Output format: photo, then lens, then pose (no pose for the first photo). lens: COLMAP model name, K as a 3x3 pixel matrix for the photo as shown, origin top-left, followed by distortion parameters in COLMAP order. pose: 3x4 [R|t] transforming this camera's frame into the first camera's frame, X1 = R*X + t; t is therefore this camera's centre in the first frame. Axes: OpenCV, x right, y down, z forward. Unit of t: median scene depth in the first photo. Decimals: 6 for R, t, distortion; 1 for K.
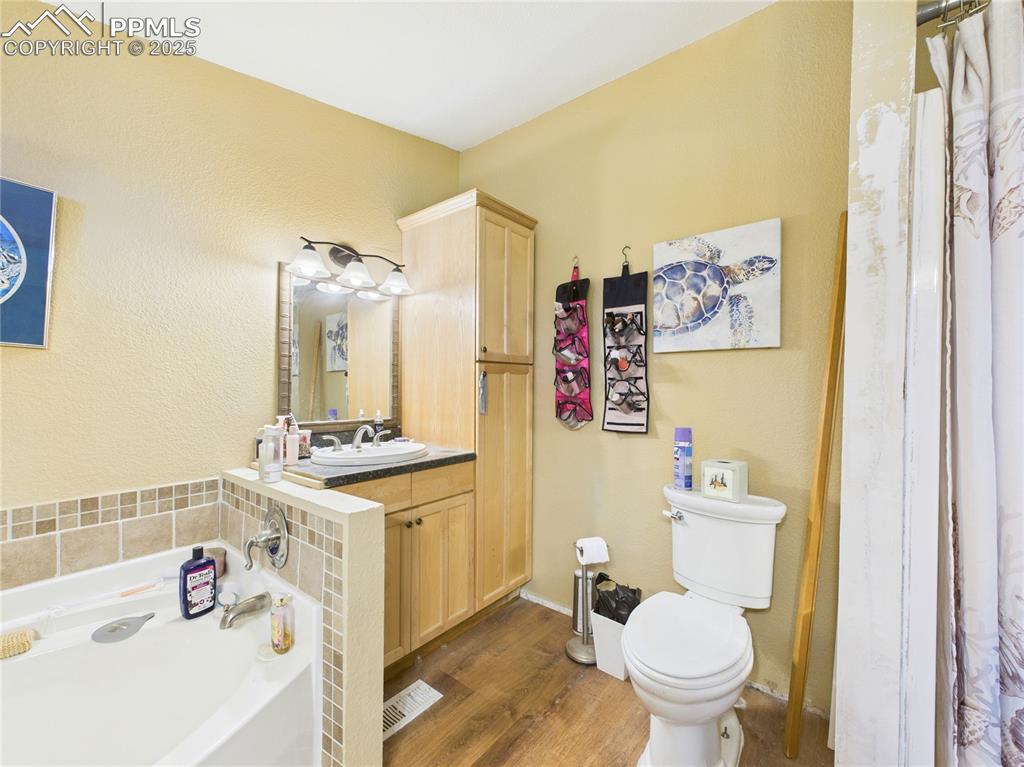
lens RADIAL K [[421.9, 0, 505.5], [0, 421.9, 385.0], [0, 0, 1]] dist [0.000354, 0.001532]
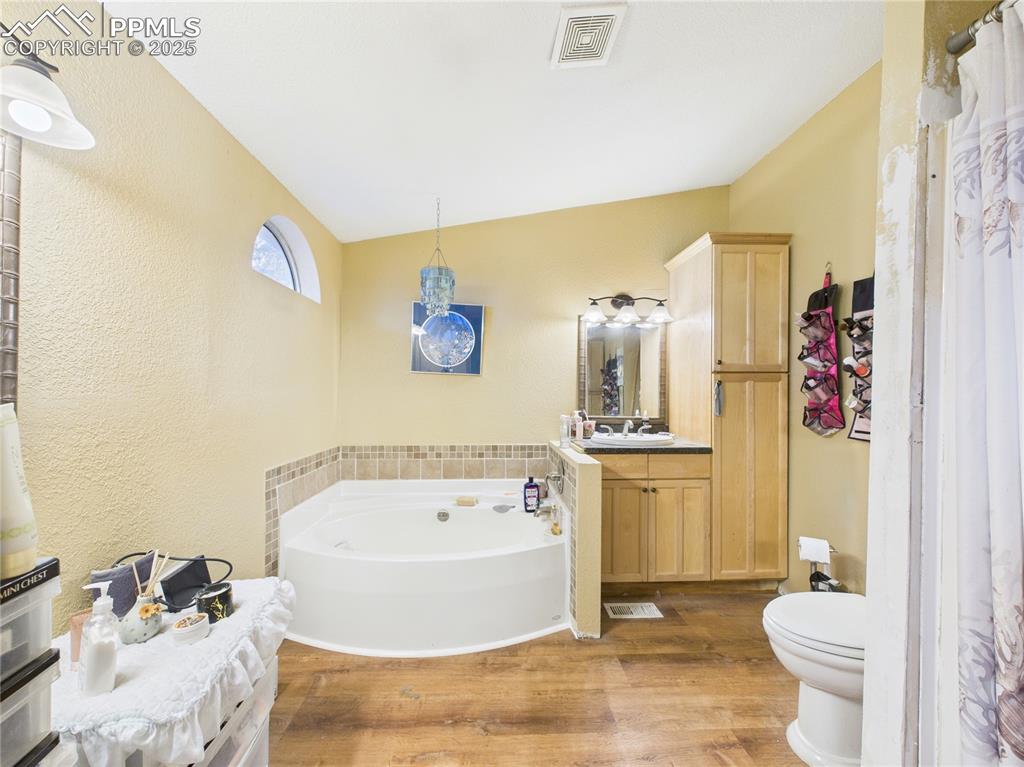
lens RADIAL K [[421.9, 0, 510.4], [0, 421.9, 389.0], [0, 0, 1]] dist [0.000354, 0.001532]
pose [[0.662387, -0.006177, -0.749136, 0.491435], [0.000008, 0.999966, -0.008239, 0.001750], [0.749162, 0.005452, 0.662365, -0.258637]]
